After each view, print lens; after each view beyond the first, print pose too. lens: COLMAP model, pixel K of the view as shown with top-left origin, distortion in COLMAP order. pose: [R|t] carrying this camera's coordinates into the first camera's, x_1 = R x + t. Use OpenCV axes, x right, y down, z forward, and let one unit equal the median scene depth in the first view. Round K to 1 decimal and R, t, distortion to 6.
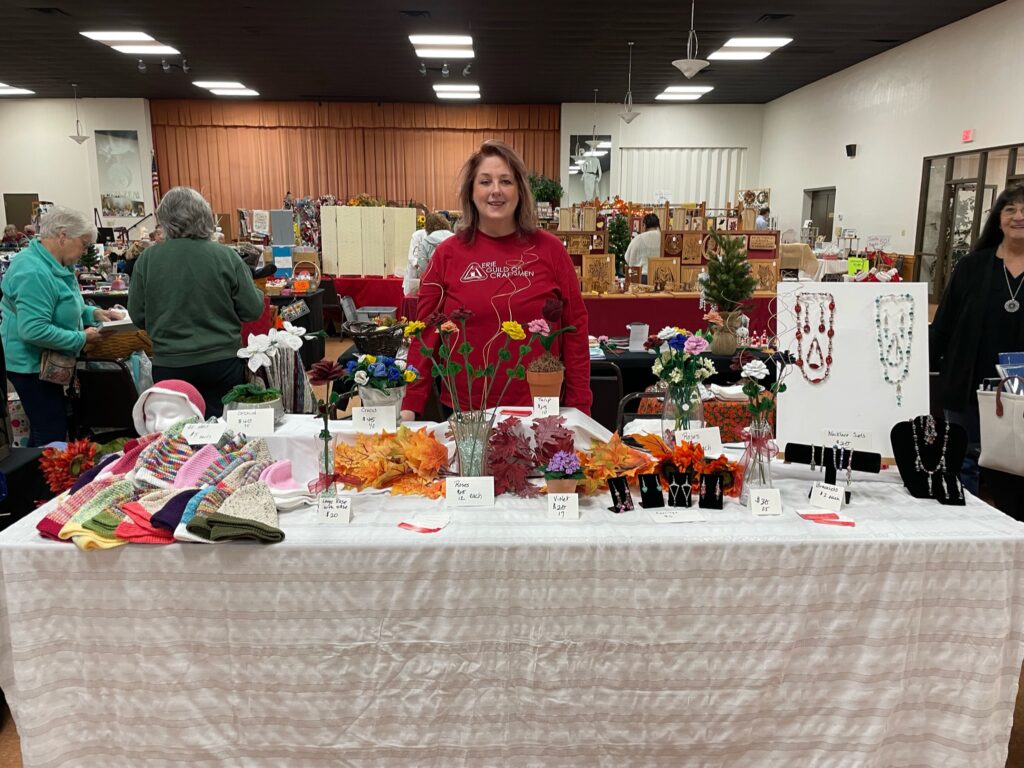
lens RADIAL K [[786.6, 0, 516.5], [0, 786.6, 380.9], [0, 0, 1]] dist [0.065418, -0.086461]
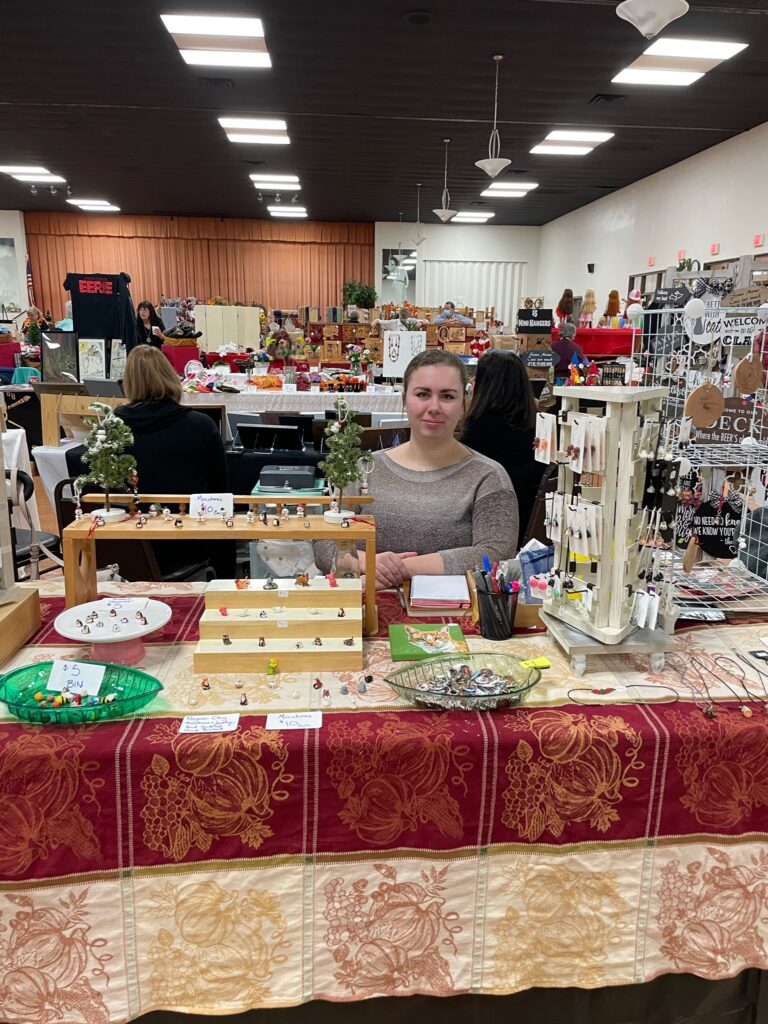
lens RADIAL K [[786.6, 0, 402.1], [0, 786.6, 530.2], [0, 0, 1]] dist [0.065418, -0.086461]
pose [[0.997970, -0.004357, 0.063532, 0.019179], [0.000877, 0.998503, 0.054696, 0.051654], [-0.063675, -0.054530, 0.996480, -0.228931]]
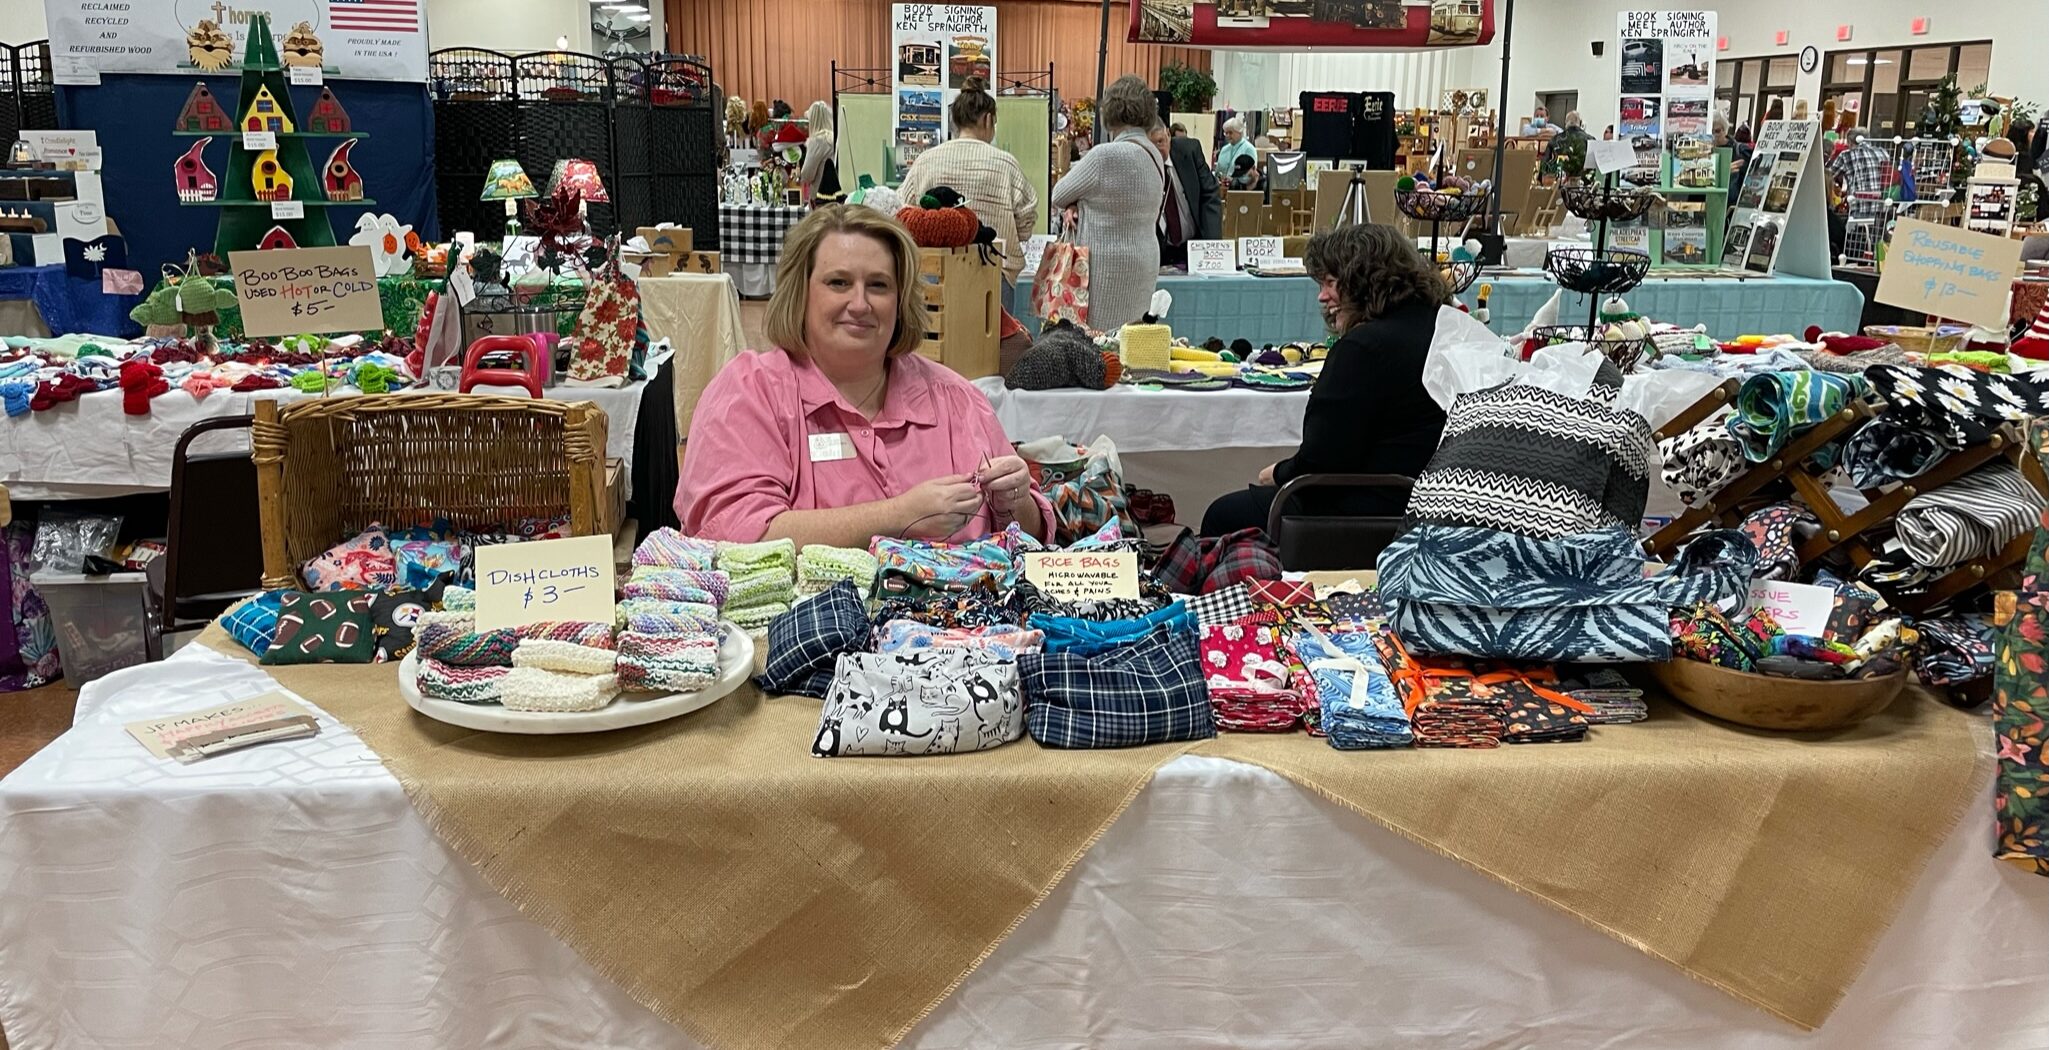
lens RADIAL K [[1565.1, 0, 1011.3], [0, 1565.1, 504.9], [0, 0, 1]] dist [0.013204, -0.007300]
pose [[0.997555, -0.007007, 0.069537, -0.243336], [0.004447, 0.999309, 0.036901, 0.100063], [-0.069747, -0.036502, 0.996897, -0.485013]]
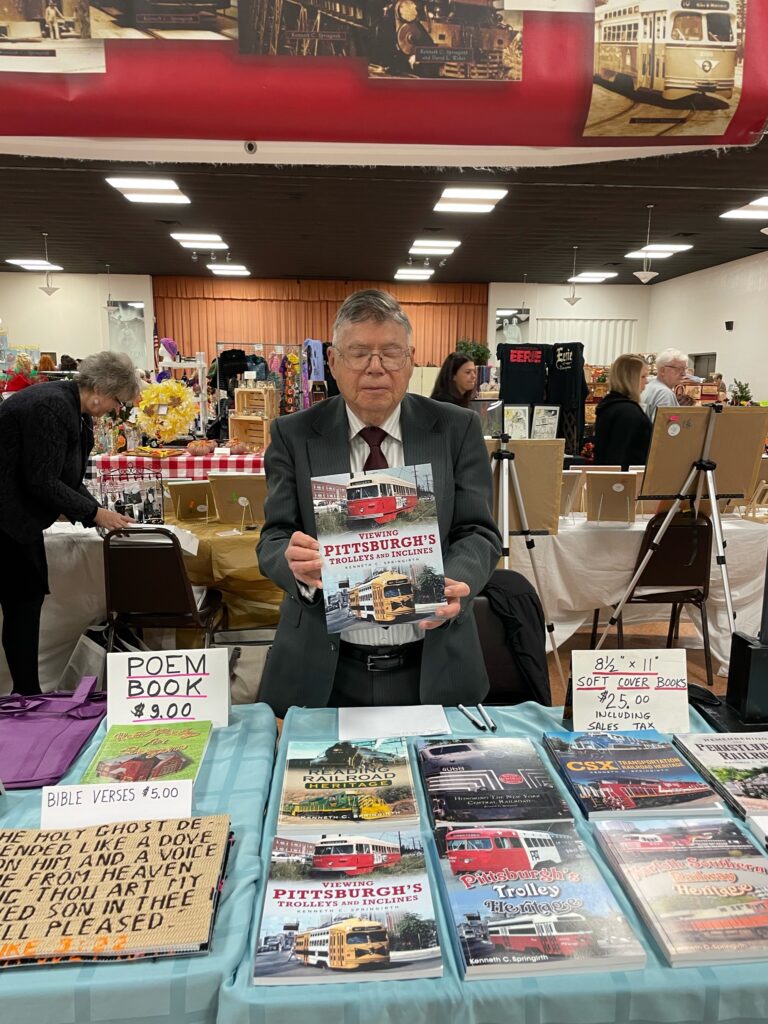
lens RADIAL K [[786.6, 0, 398.1], [0, 786.6, 530.3], [0, 0, 1]] dist [0.065418, -0.086461]
pose [[0.998671, -0.004052, 0.051388, -0.150294], [0.004542, 0.999945, -0.009426, 0.046011], [-0.051347, 0.009647, 0.998634, -0.219092]]
